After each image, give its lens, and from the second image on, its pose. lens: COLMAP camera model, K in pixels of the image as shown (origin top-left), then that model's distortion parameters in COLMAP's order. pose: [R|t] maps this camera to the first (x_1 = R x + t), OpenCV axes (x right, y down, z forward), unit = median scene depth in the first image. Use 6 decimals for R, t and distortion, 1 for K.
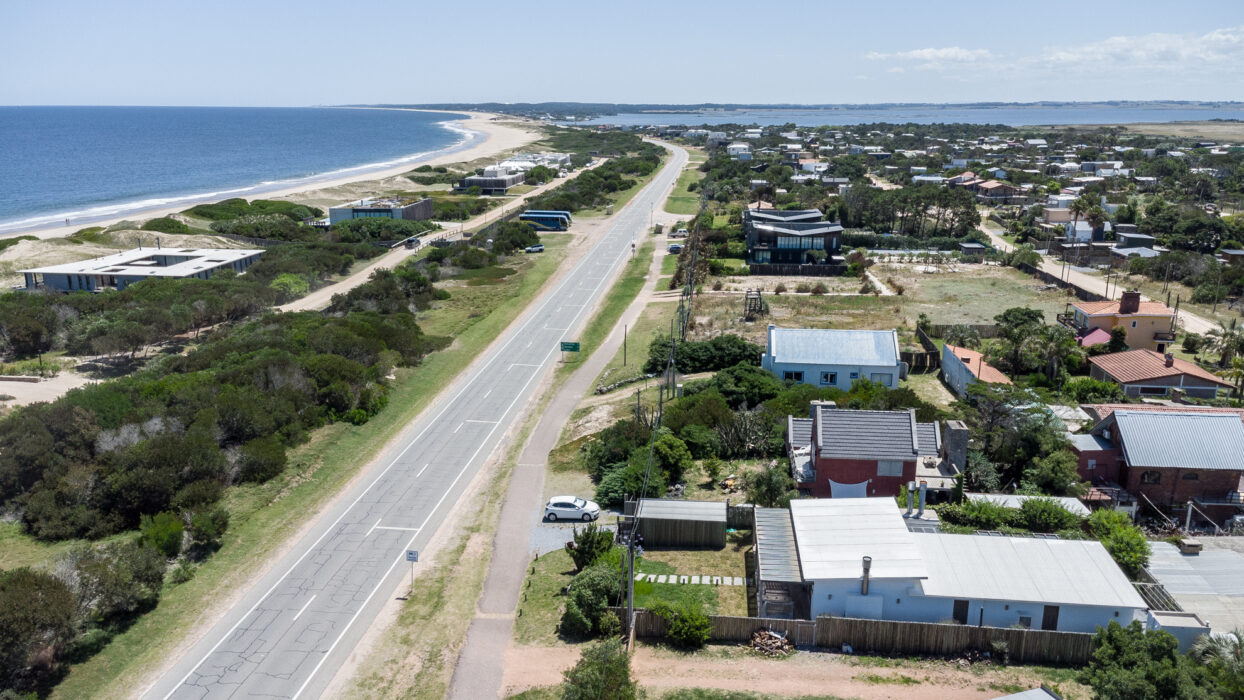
lens RADIAL K [[895.2, 0, 622.0], [0, 895.2, 350.0], [0, 0, 1]] dist [0.013013, 0.003806]
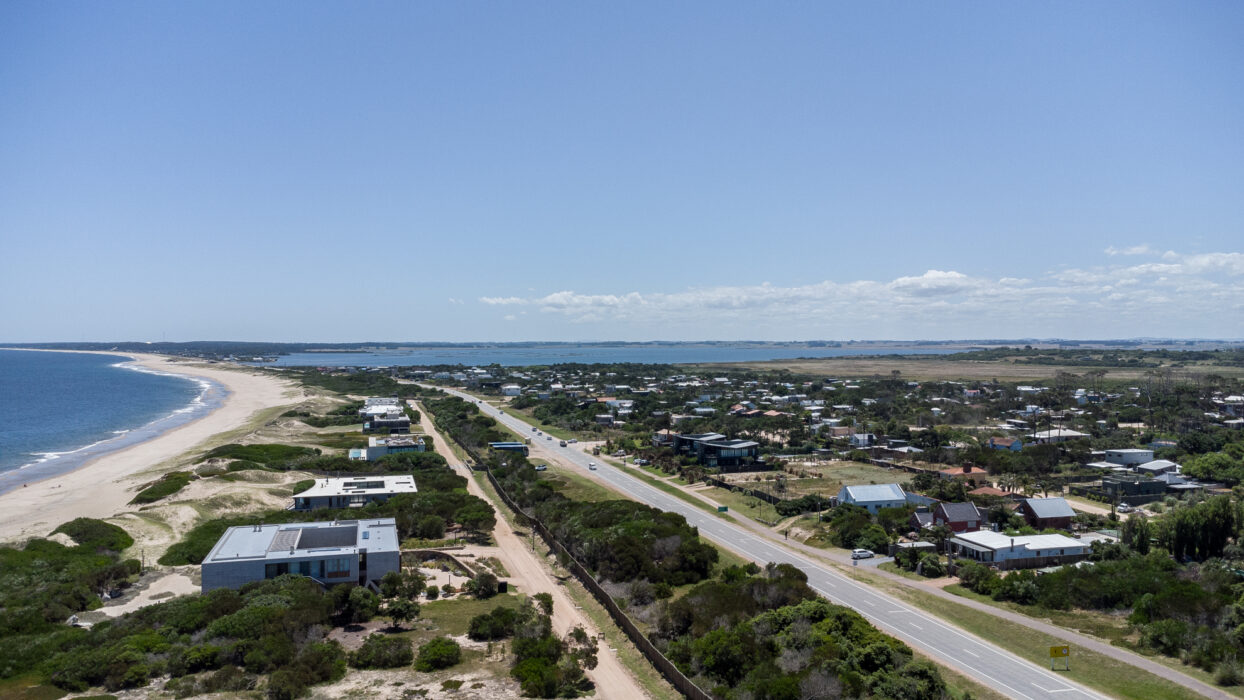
lens RADIAL K [[895.2, 0, 622.0], [0, 895.2, 350.0], [0, 0, 1]] dist [0.013013, 0.003806]
pose [[0.923997, -0.002417, 0.382393, -0.481793], [0.099795, 0.966852, -0.235029, 0.046208], [-0.369149, 0.255327, 0.893609, -0.315606]]
